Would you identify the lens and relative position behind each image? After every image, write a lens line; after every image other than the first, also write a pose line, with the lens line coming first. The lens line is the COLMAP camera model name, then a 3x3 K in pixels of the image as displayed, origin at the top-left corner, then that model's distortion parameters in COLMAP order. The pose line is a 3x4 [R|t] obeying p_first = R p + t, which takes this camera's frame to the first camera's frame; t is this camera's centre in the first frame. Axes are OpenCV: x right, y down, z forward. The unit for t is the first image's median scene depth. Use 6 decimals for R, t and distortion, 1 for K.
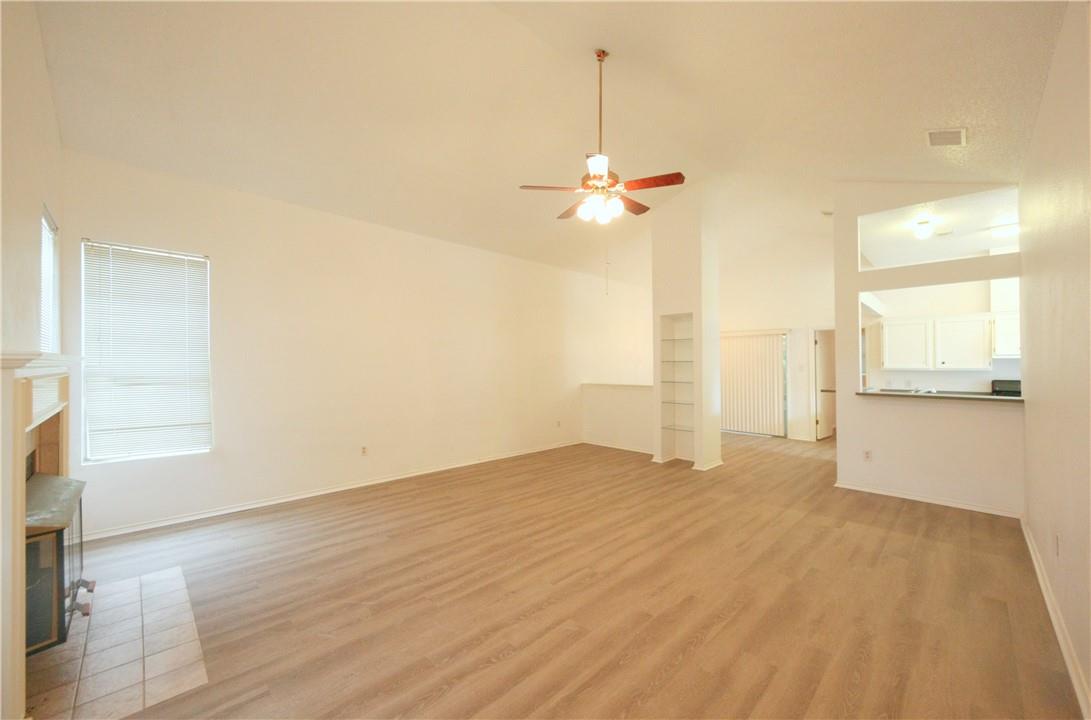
lens RADIAL K [[417.4, 0, 546.6], [0, 417.4, 351.1], [0, 0, 1]] dist [0.009610, -0.000762]
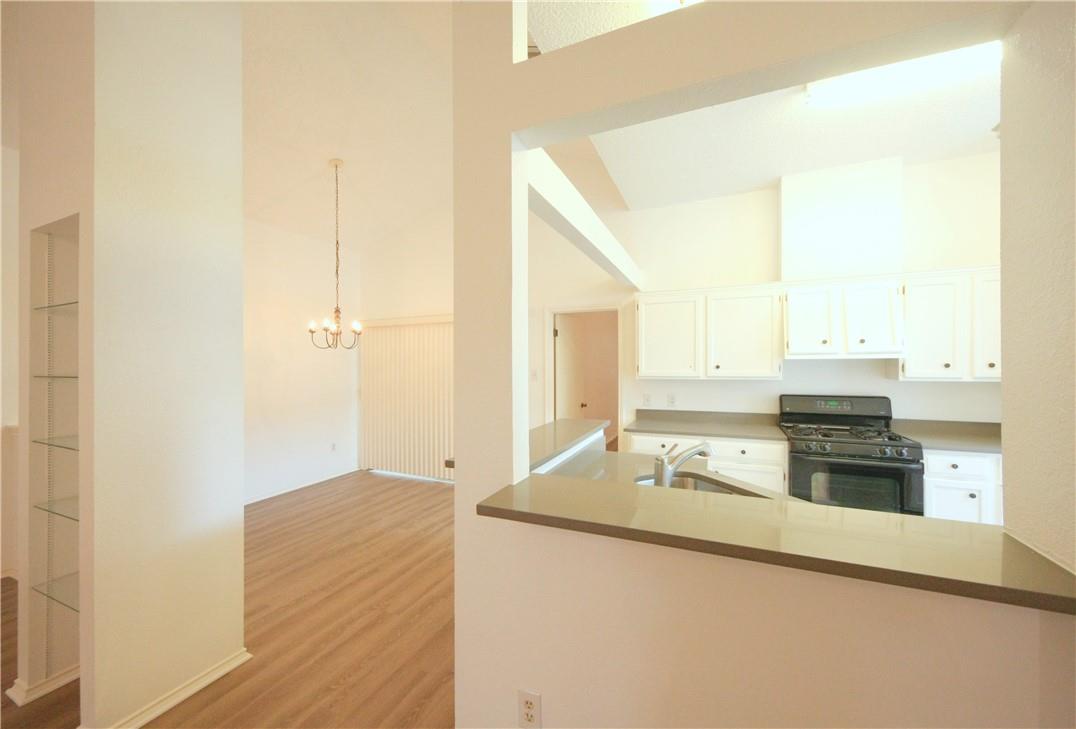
lens RADIAL K [[411.7, 0, 534.6], [0, 411.7, 355.4], [0, 0, 1]] dist [0.009610, -0.000762]
pose [[0.934300, -0.003352, 0.356471, 0.457314], [-0.002892, 0.999852, 0.016981, 0.002345], [-0.356475, -0.016896, 0.934152, 0.508307]]
